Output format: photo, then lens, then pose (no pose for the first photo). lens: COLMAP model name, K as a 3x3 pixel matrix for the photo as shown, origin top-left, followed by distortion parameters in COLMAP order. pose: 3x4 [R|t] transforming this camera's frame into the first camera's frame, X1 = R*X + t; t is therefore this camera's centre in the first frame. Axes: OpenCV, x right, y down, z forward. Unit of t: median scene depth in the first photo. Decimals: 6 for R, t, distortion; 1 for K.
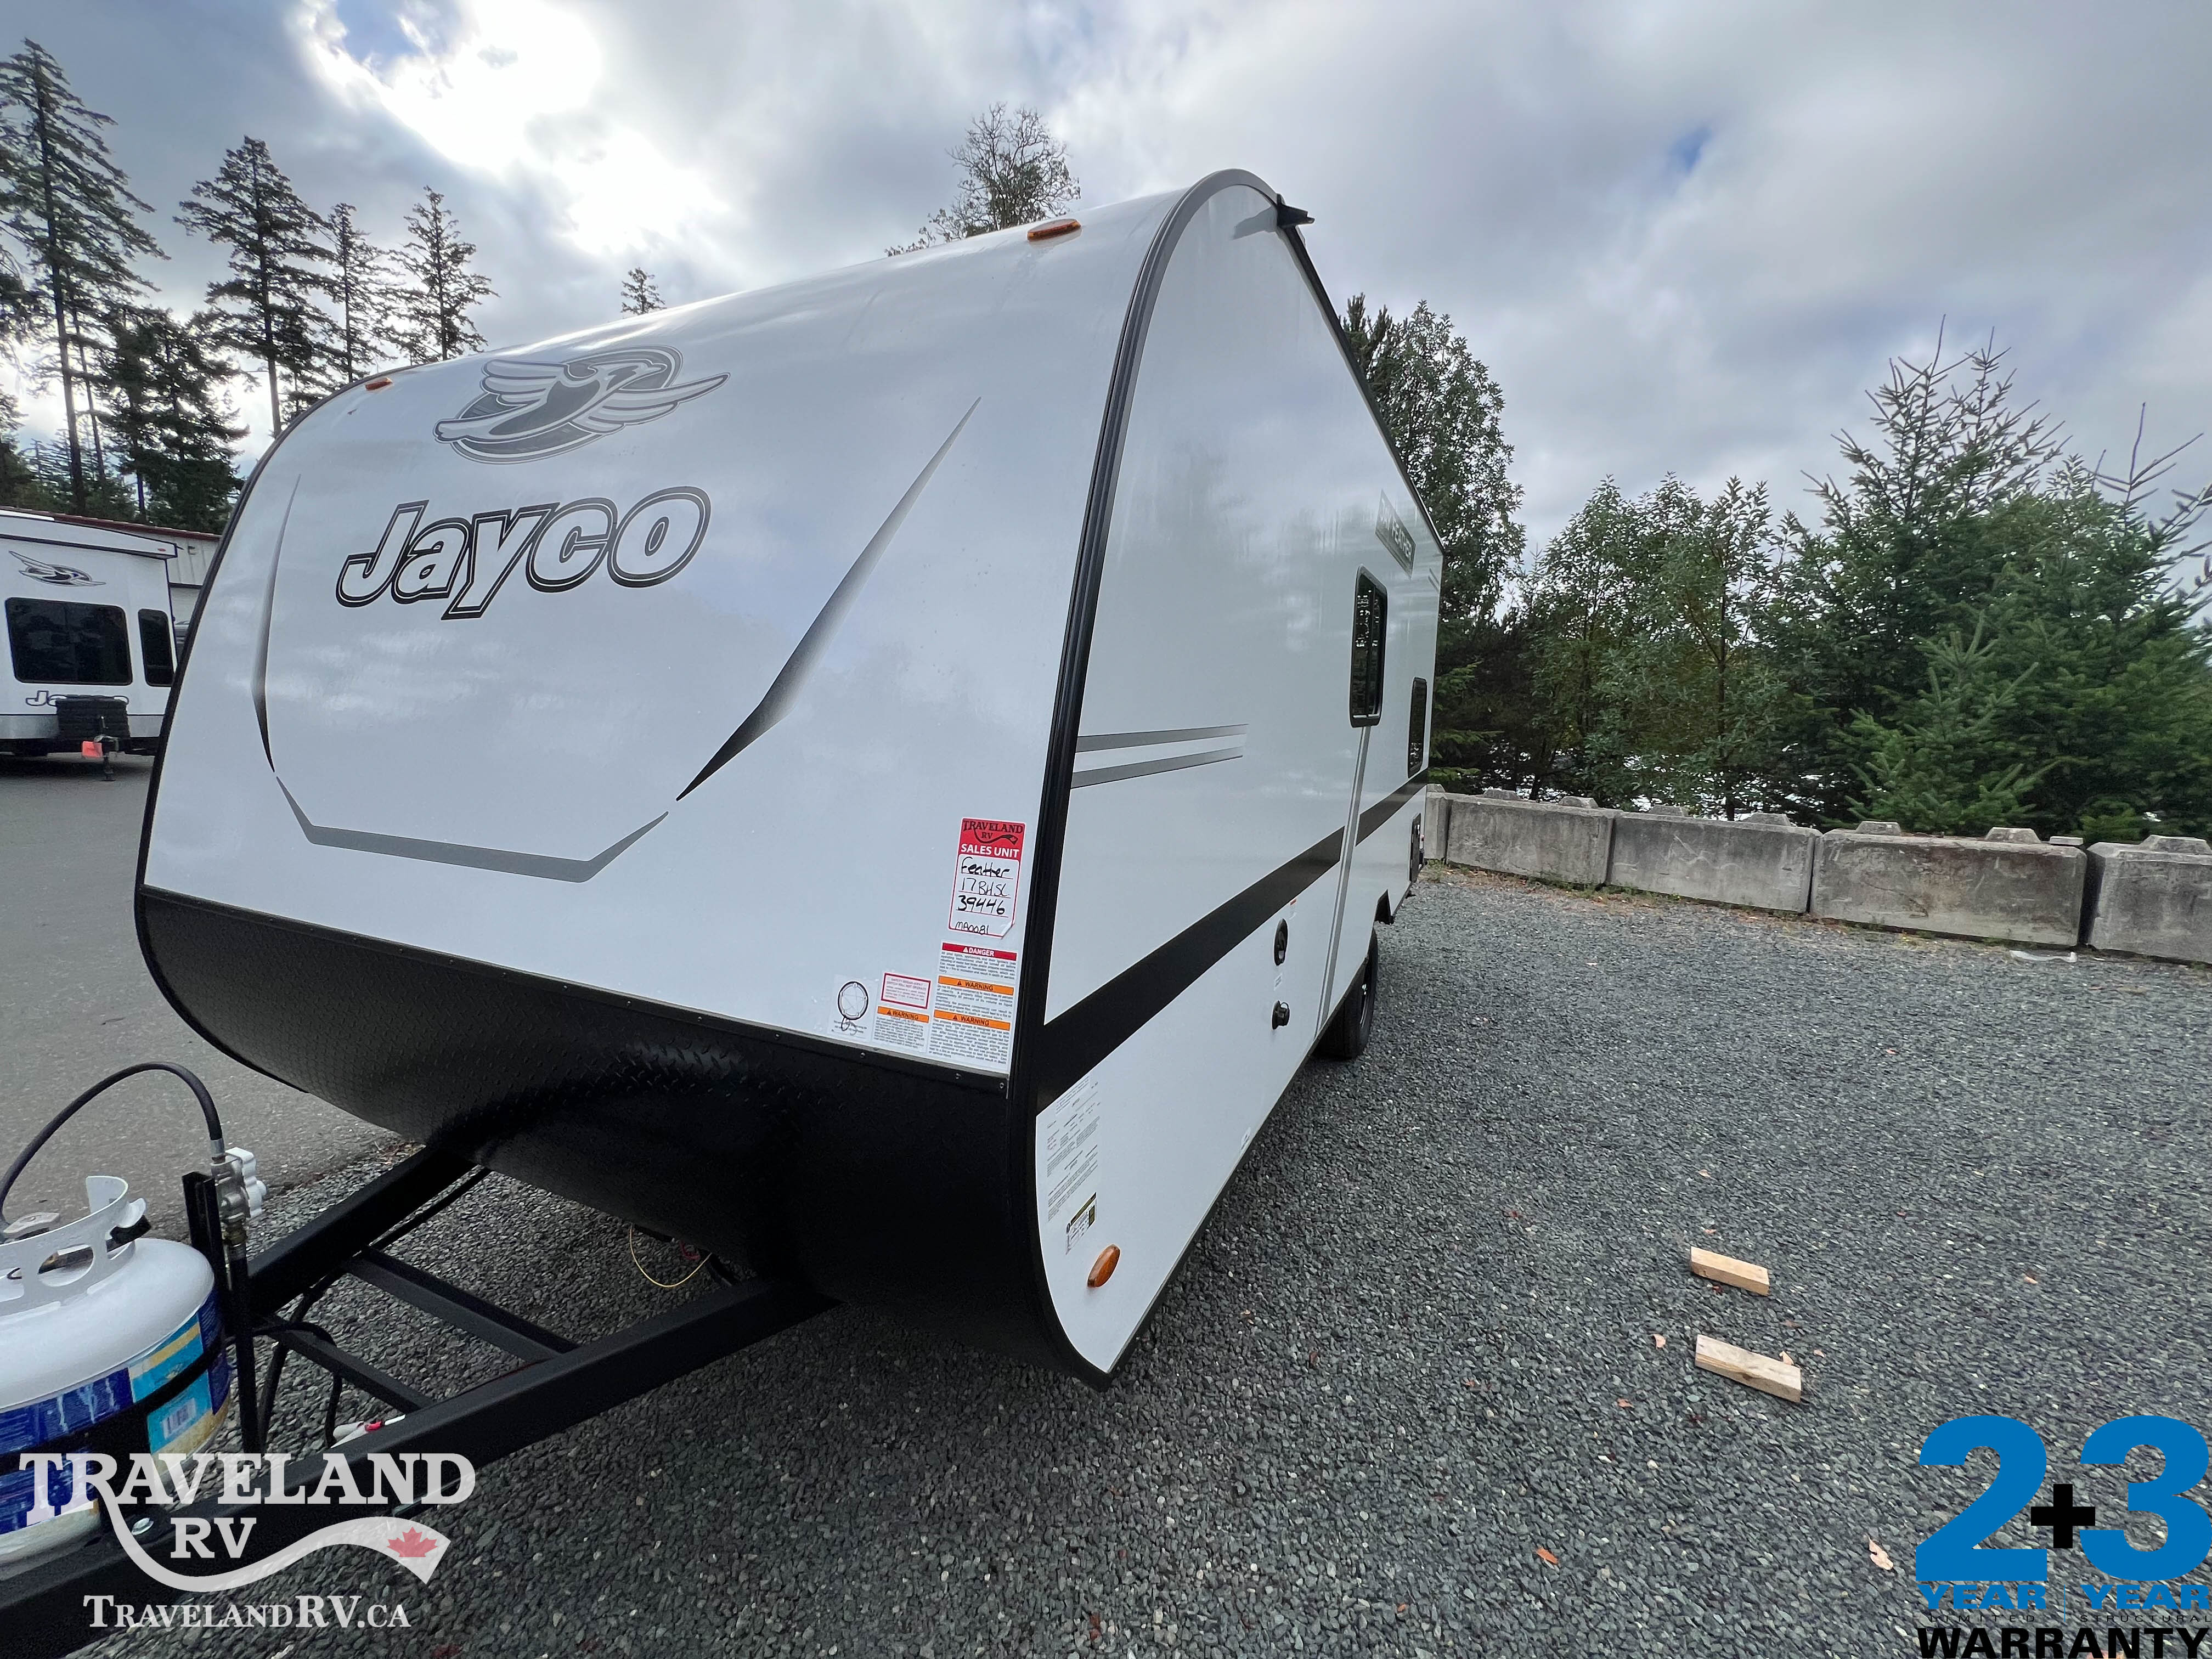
lens RADIAL K [[884.9, 0, 1106.0], [0, 884.9, 829.5], [0, 0, 1]] dist [-0.001300, 0.000198]
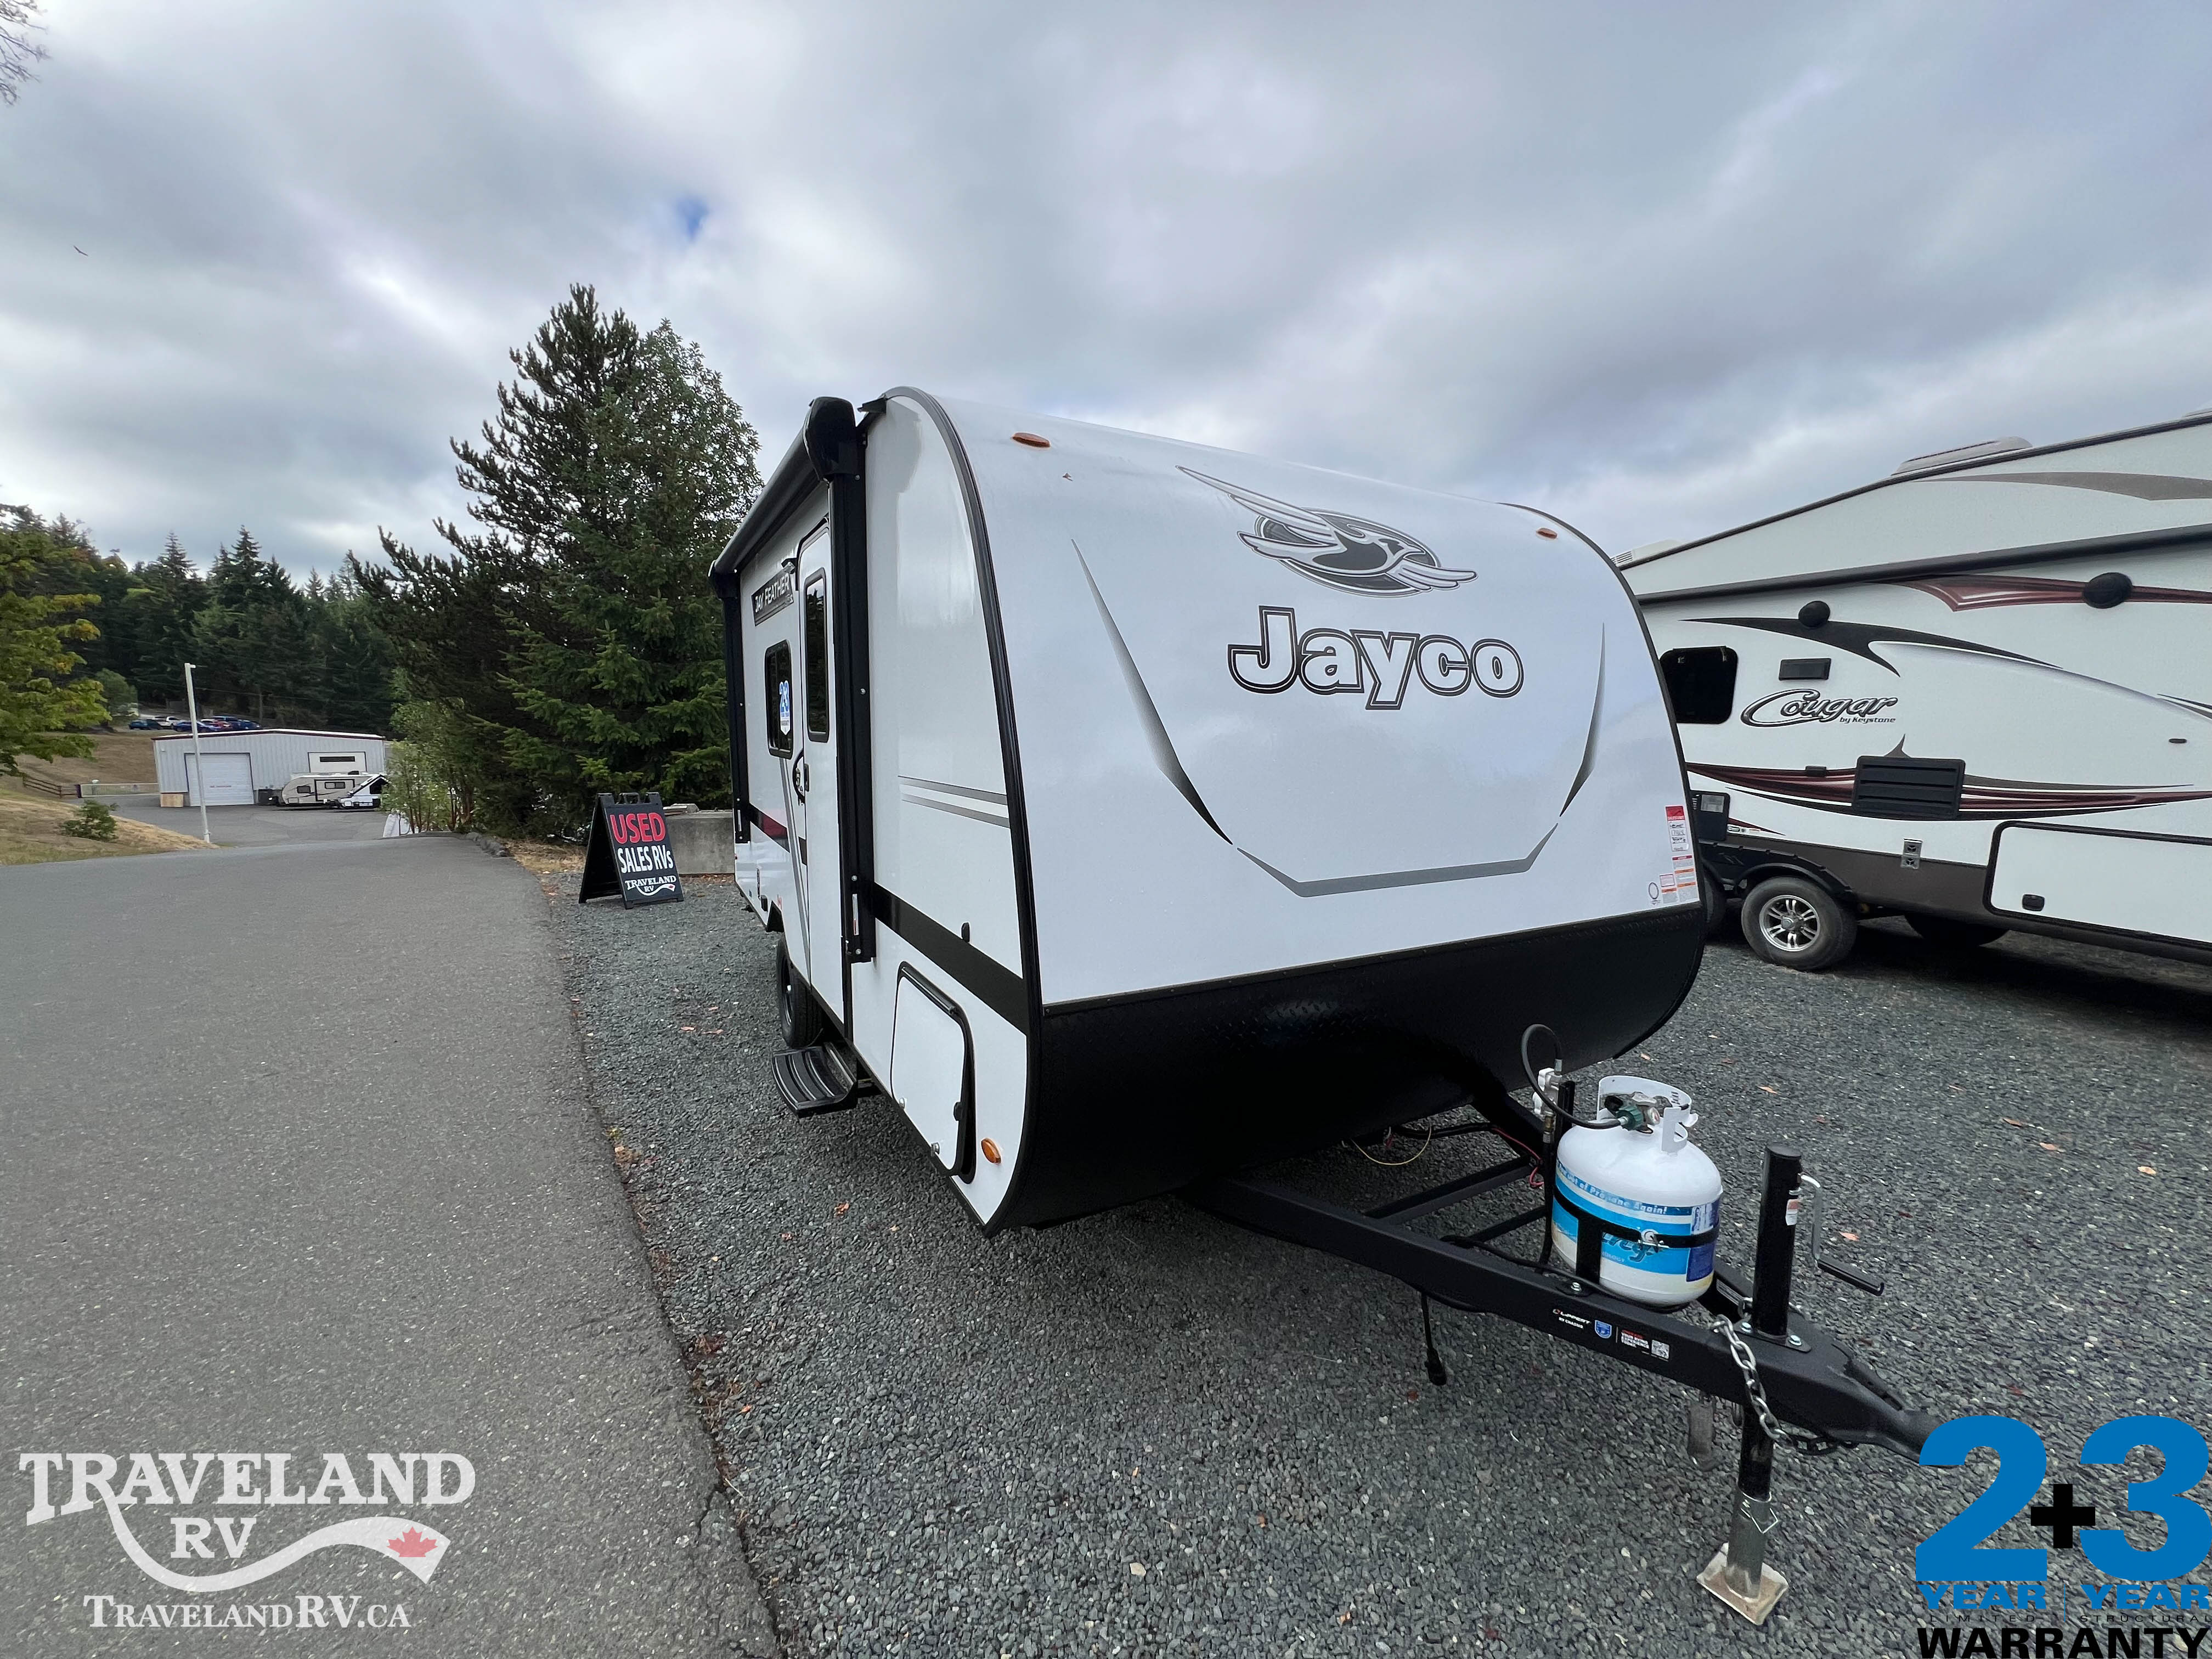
lens RADIAL K [[884.9, 0, 1106.0], [0, 884.9, 829.5], [0, 0, 1]] dist [-0.001300, 0.000198]
pose [[0.591727, -0.104952, 0.799278, -2.026742], [0.118343, 0.992056, 0.042653, -0.158420], [-0.797405, 0.069350, 0.599446, 0.517237]]
